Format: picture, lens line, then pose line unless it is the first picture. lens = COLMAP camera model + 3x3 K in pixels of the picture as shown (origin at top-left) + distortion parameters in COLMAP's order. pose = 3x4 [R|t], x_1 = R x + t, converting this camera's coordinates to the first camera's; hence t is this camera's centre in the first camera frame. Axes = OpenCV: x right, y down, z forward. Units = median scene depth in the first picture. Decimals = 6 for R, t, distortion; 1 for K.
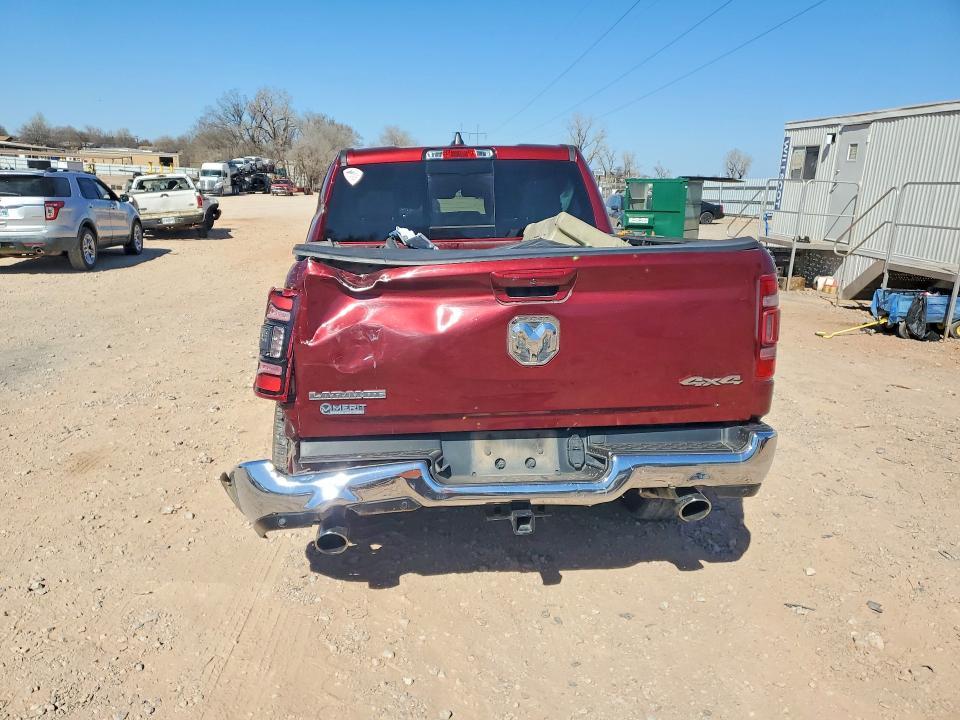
lens RADIAL K [[754.6, 0, 472.8], [0, 754.6, 358.3], [0, 0, 1]] dist [0.012747, 0.007120]
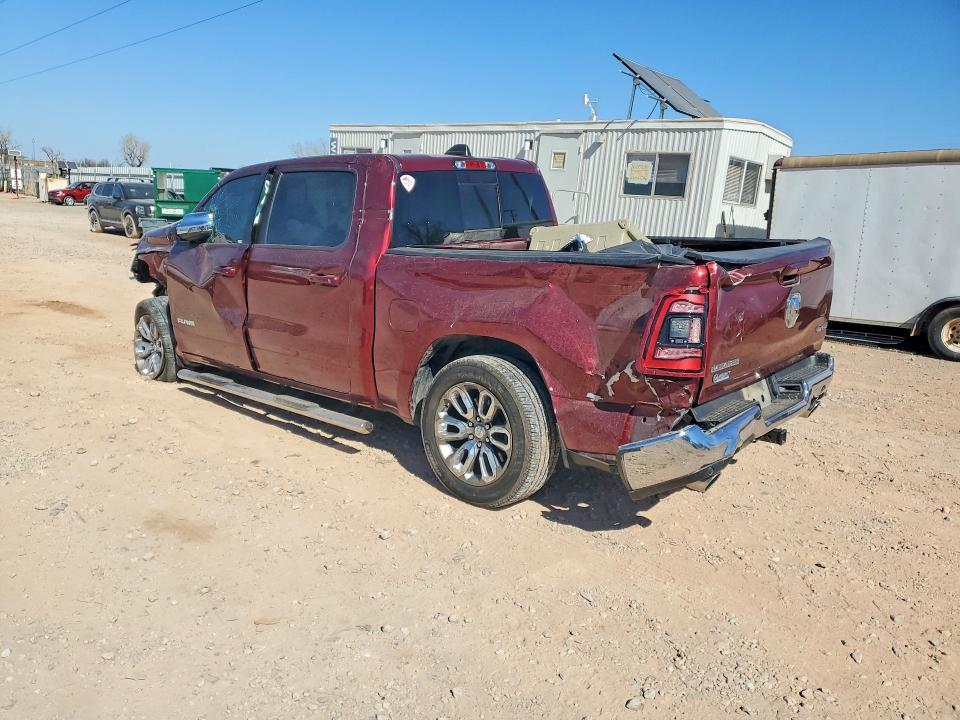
lens RADIAL K [[754.6, 0, 472.8], [0, 754.6, 358.3], [0, 0, 1]] dist [0.012747, 0.007120]
pose [[0.735960, -0.127101, 0.664988, -0.161980], [0.116555, 0.991341, 0.060484, -0.011202], [-0.666917, 0.032994, 0.744401, 0.036626]]
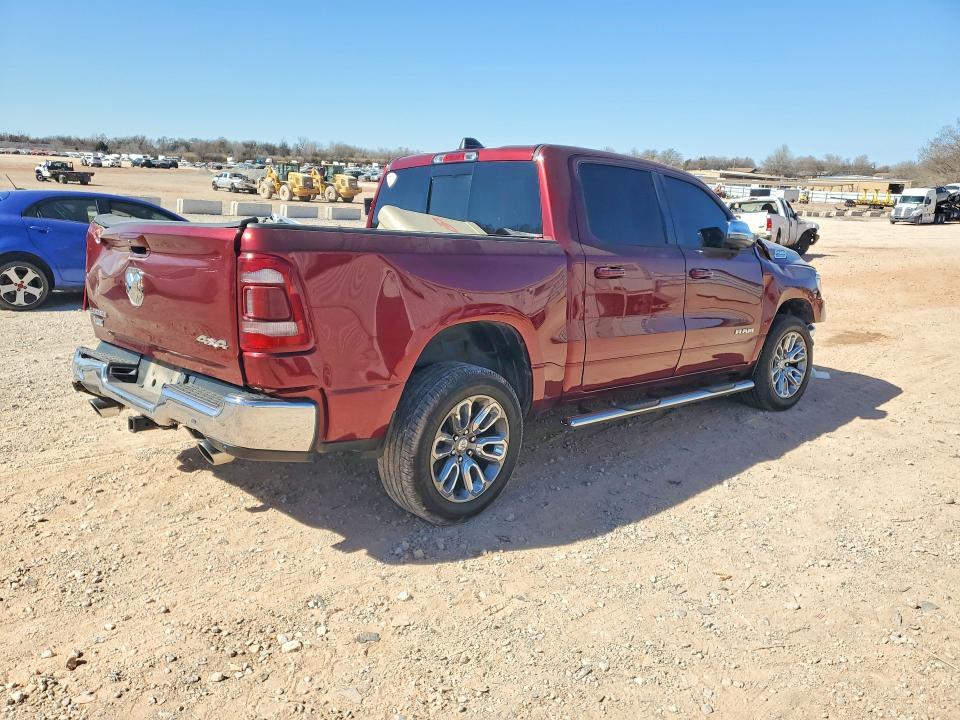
lens RADIAL K [[778.0, 0, 480.0], [0, 778.0, 360.0], [0, 0, 1]] dist [0.006780, 0.003321]
pose [[0.636659, 0.155453, -0.755314, 0.181503], [-0.185233, 0.981622, 0.045897, -0.008566], [0.748568, 0.110688, 0.653753, 0.066062]]
